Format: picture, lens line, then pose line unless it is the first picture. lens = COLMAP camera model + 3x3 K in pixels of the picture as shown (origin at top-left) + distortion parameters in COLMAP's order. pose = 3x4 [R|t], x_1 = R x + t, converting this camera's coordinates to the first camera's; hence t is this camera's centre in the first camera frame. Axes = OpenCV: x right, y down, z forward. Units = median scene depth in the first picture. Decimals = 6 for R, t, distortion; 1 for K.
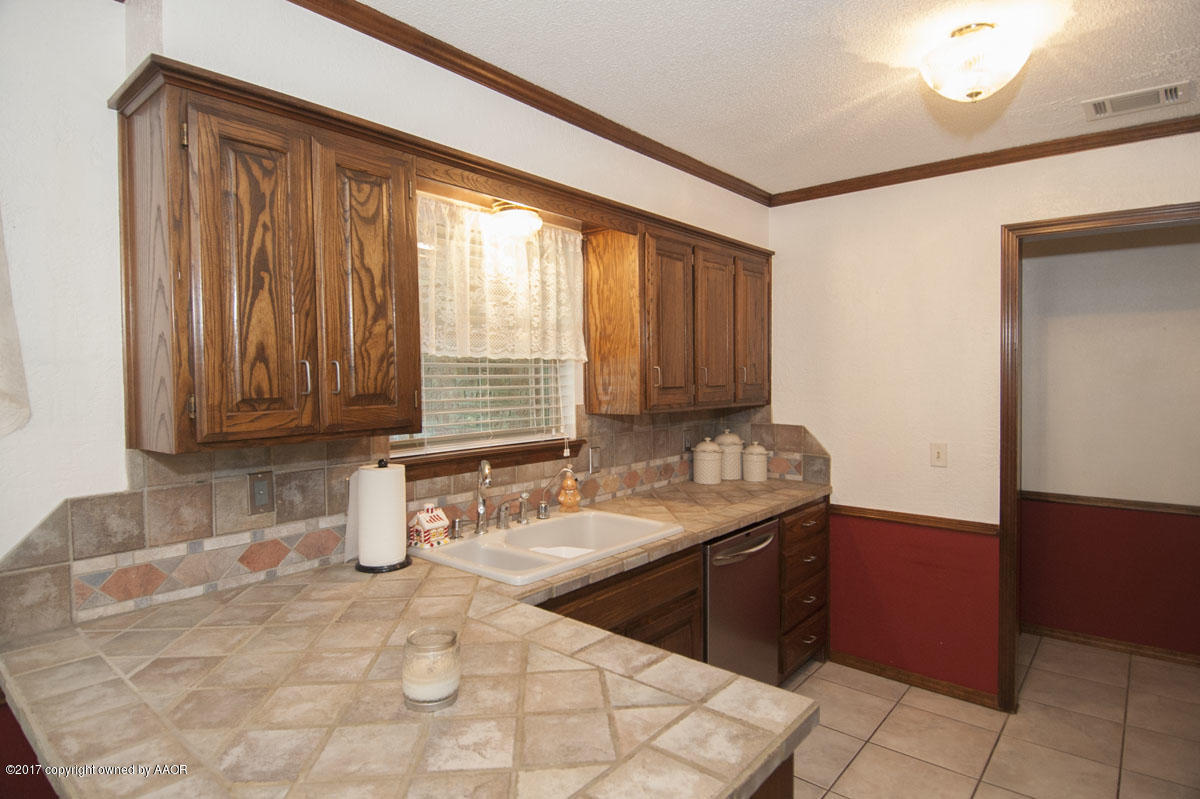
lens RADIAL K [[642.2, 0, 595.9], [0, 642.2, 393.2], [0, 0, 1]] dist [0.029381, -0.038397]
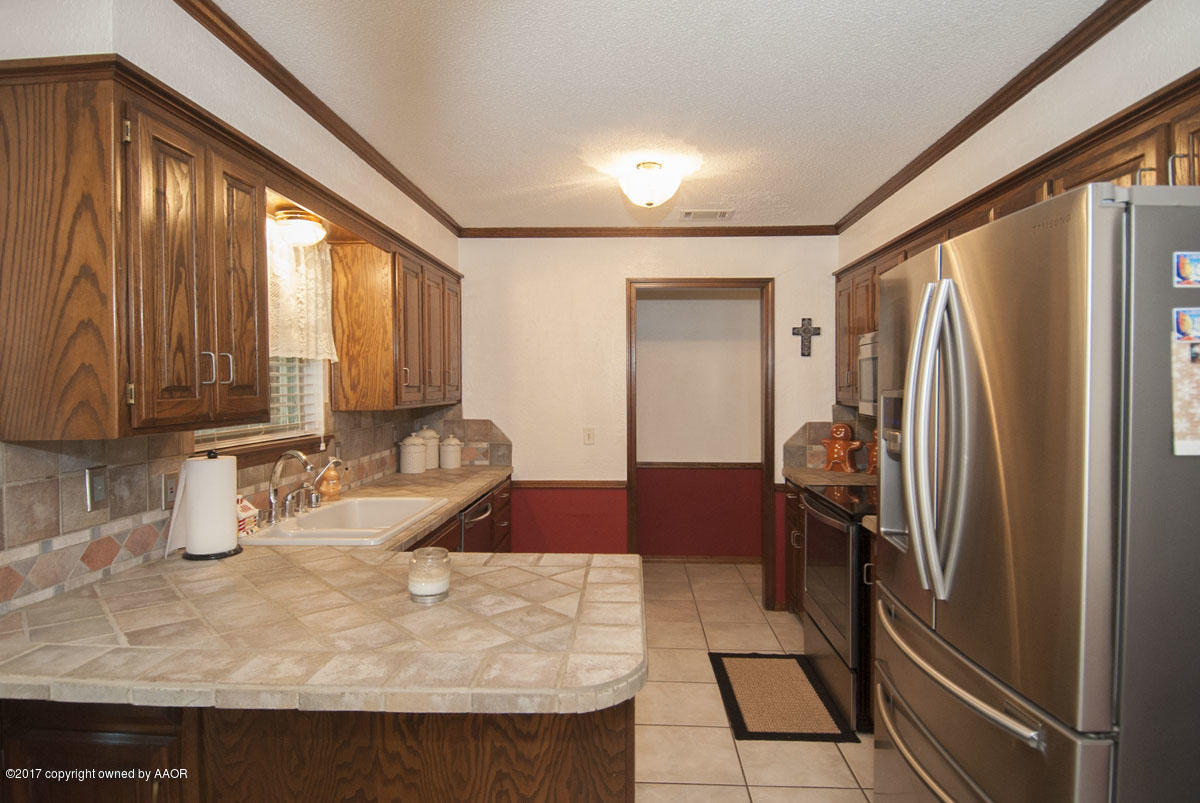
lens RADIAL K [[642.2, 0, 608.9], [0, 642.2, 398.2], [0, 0, 1]] dist [0.029381, -0.038397]
pose [[0.789234, -0.004256, 0.614078, -0.499689], [0.008142, 0.999961, -0.003534, 0.029990], [-0.614039, 0.007789, 0.789237, -0.216939]]
